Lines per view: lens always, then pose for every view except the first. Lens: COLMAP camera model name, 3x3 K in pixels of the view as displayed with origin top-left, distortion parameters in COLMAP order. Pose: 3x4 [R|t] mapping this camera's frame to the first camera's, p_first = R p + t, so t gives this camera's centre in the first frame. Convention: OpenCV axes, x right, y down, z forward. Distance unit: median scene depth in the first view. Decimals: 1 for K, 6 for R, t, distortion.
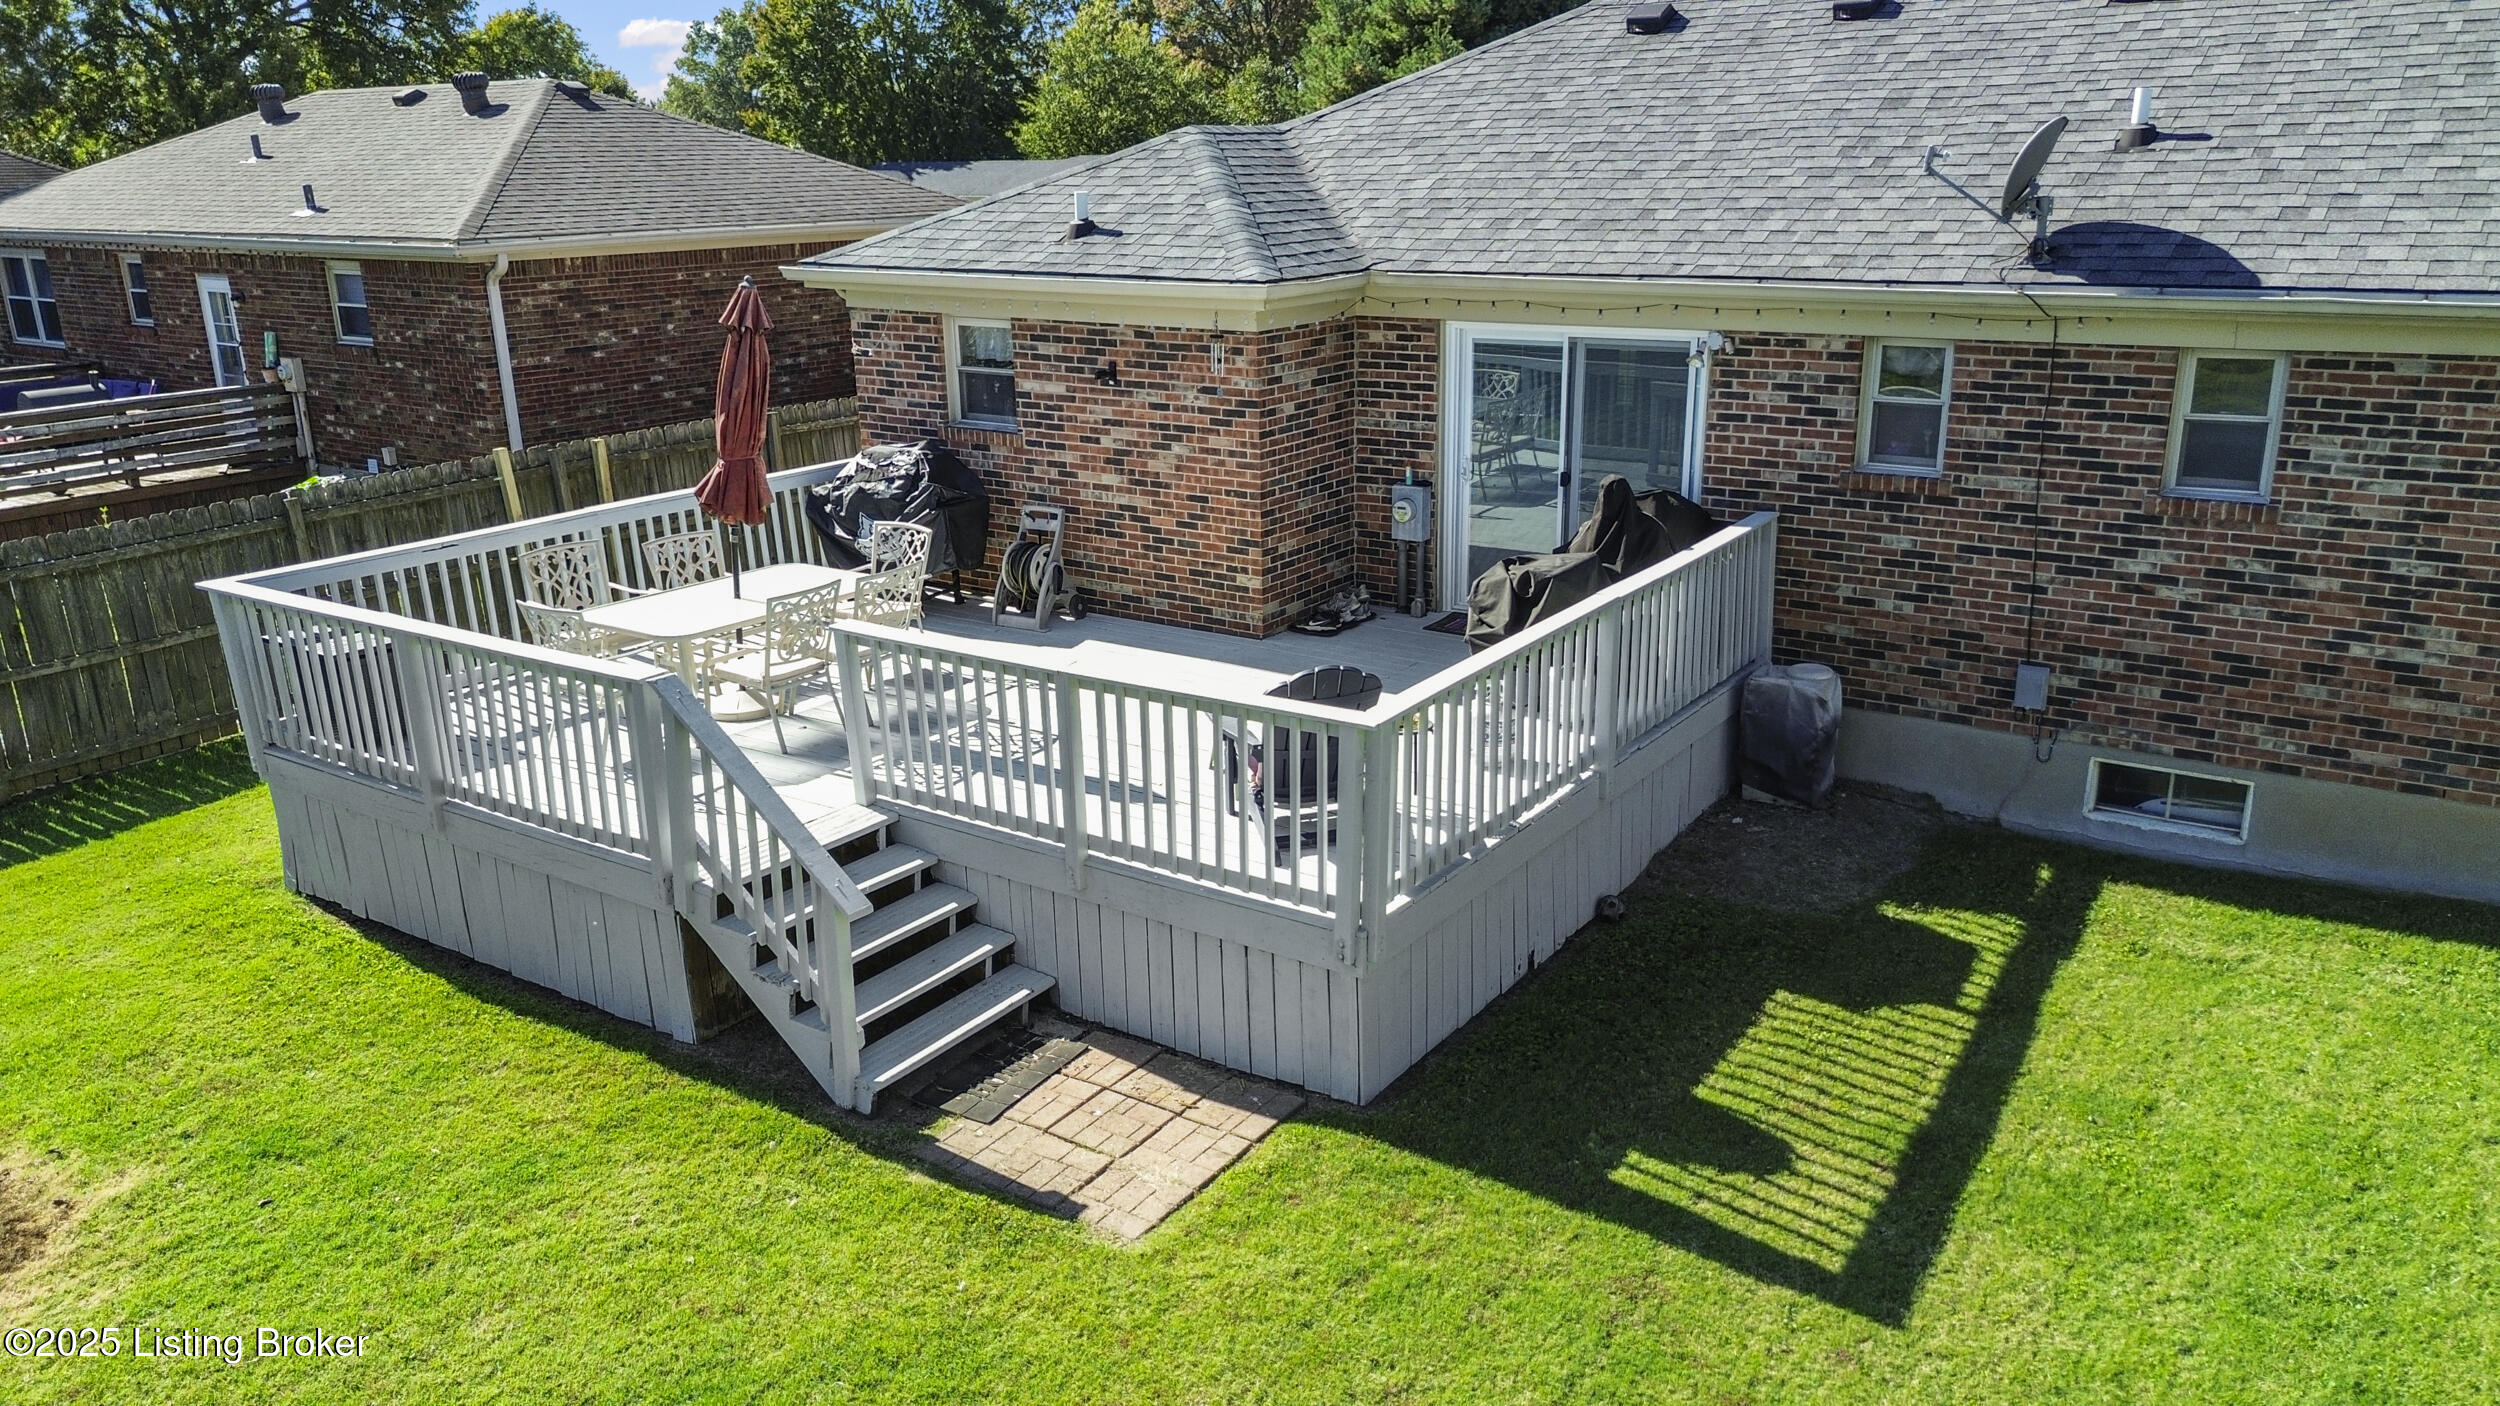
lens RADIAL K [[1748.5, 0, 1250.0], [0, 1748.5, 703.0], [0, 0, 1]] dist [0.047591, 0.002296]
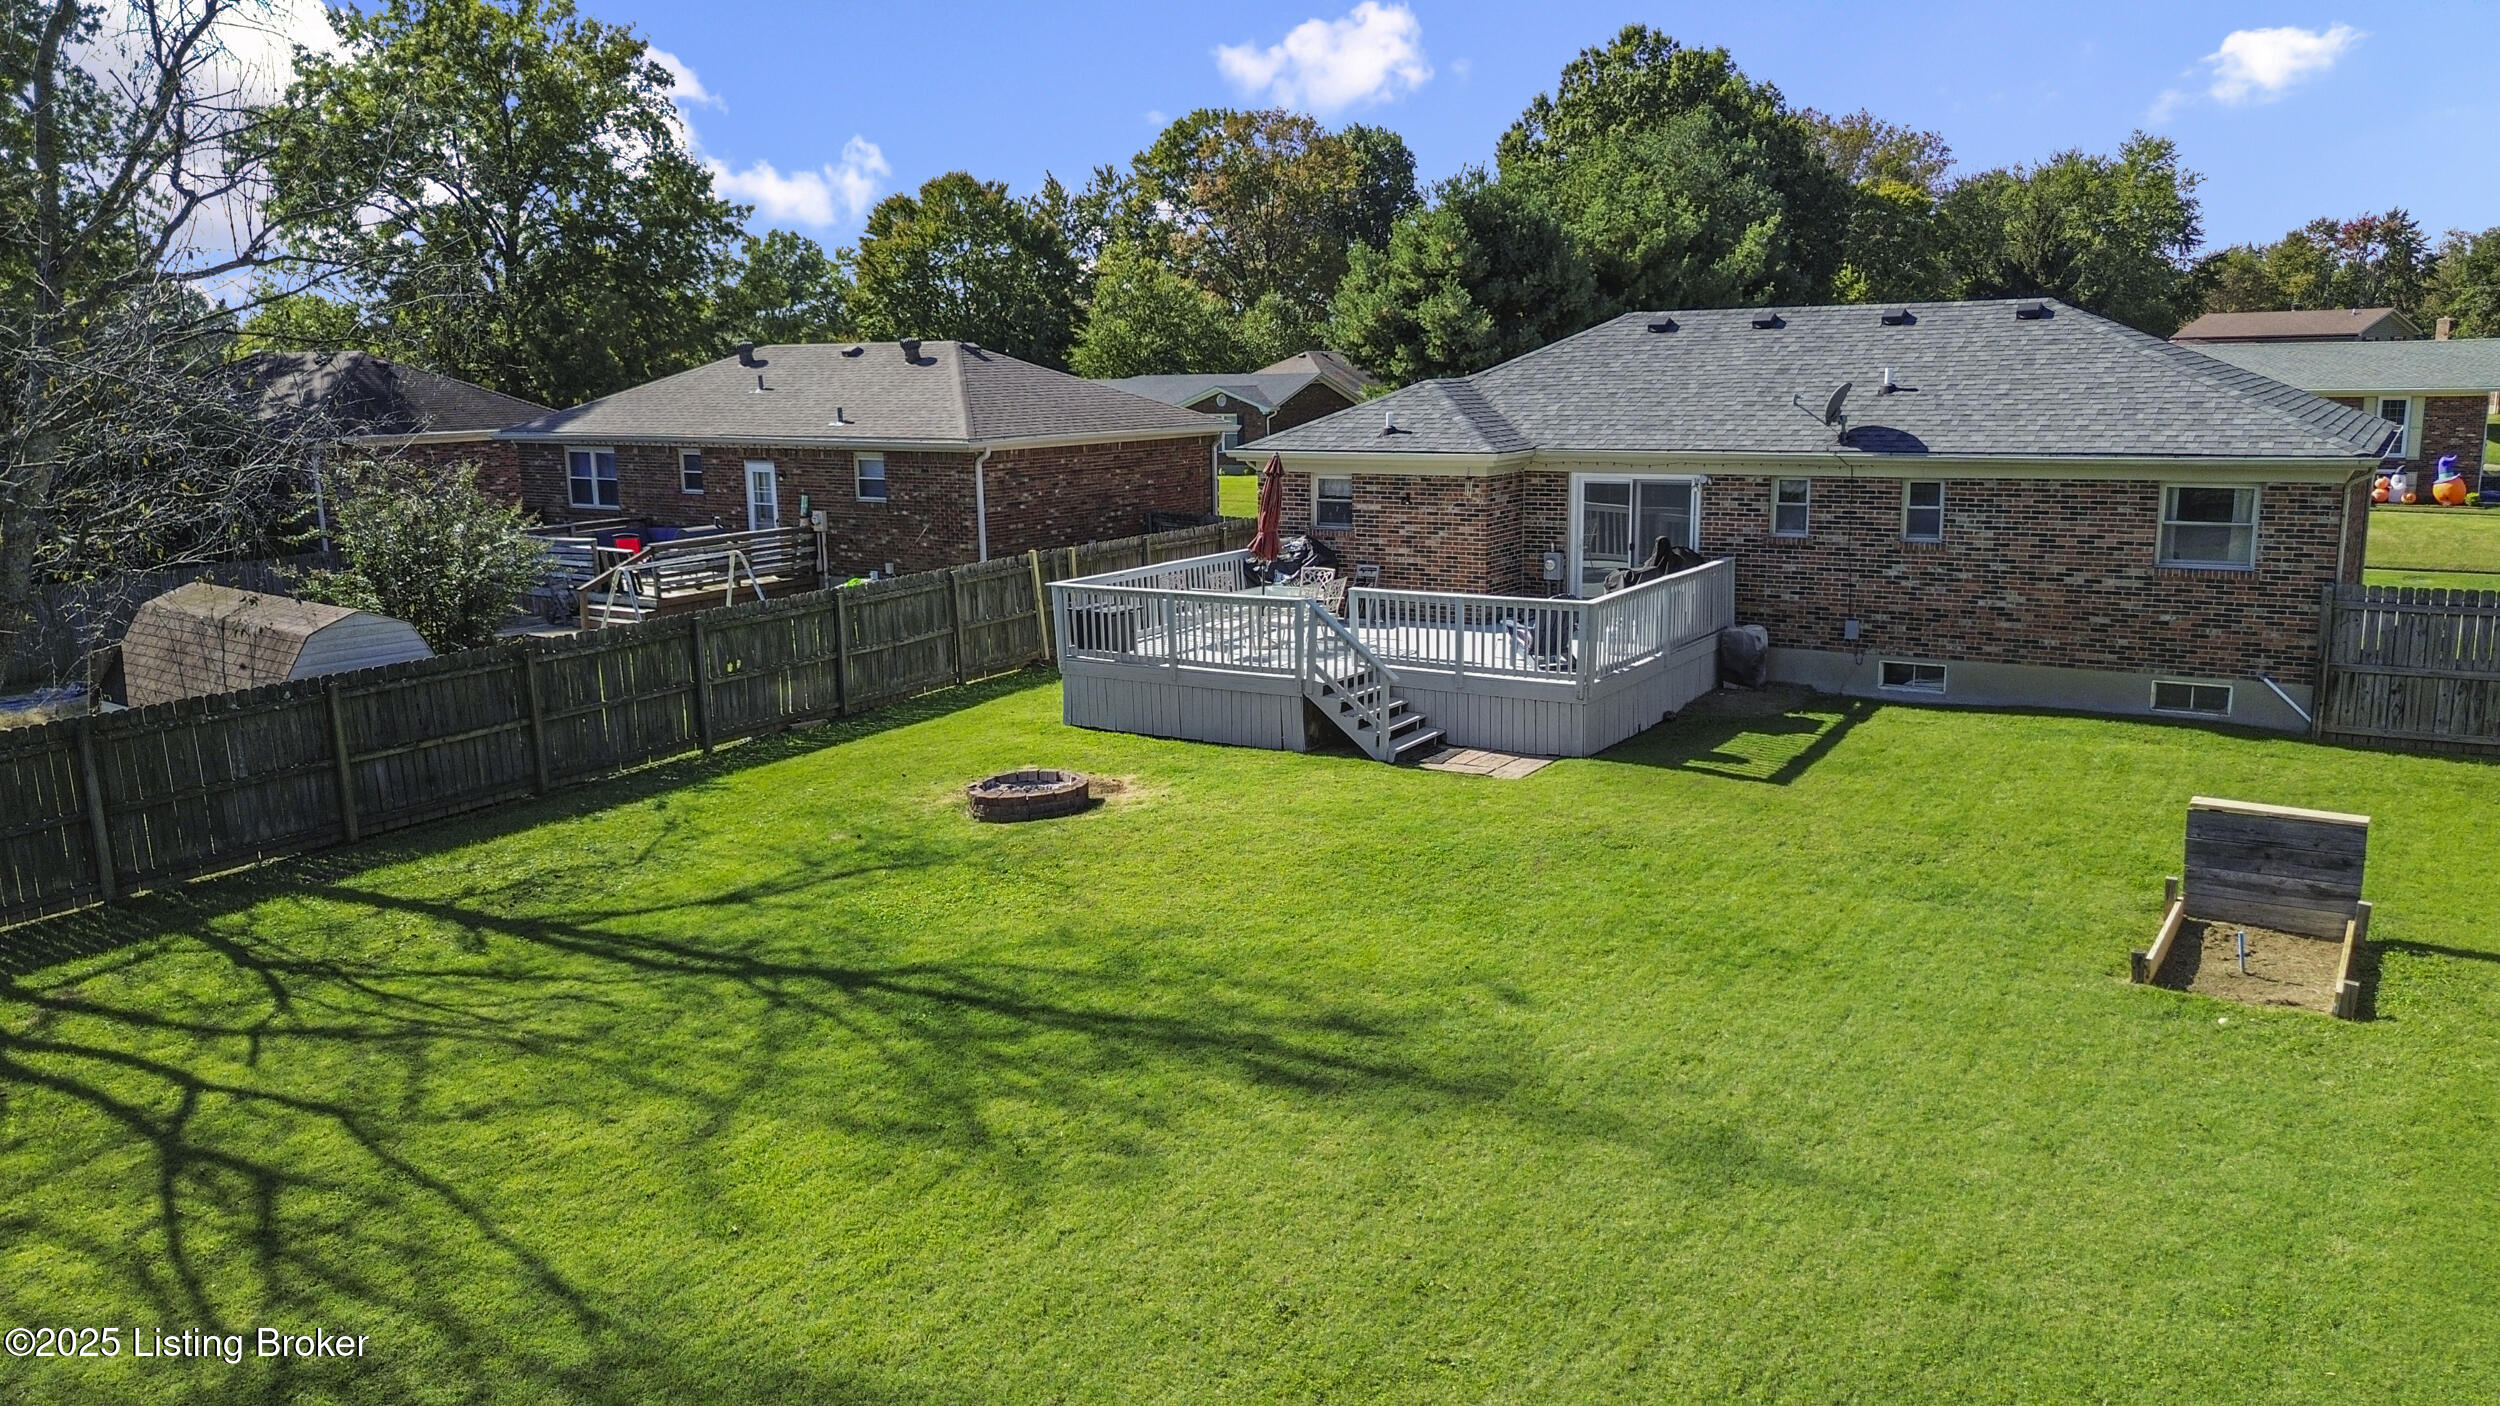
lens RADIAL K [[1743.3, 0, 1250.0], [0, 1743.3, 703.0], [0, 0, 1]] dist [0.102956, -0.085493]
pose [[0.999708, -0.002734, 0.024021, -0.348010], [0.005423, 0.993623, -0.112627, 0.310069], [-0.023560, 0.112725, 0.993347, -1.111245]]
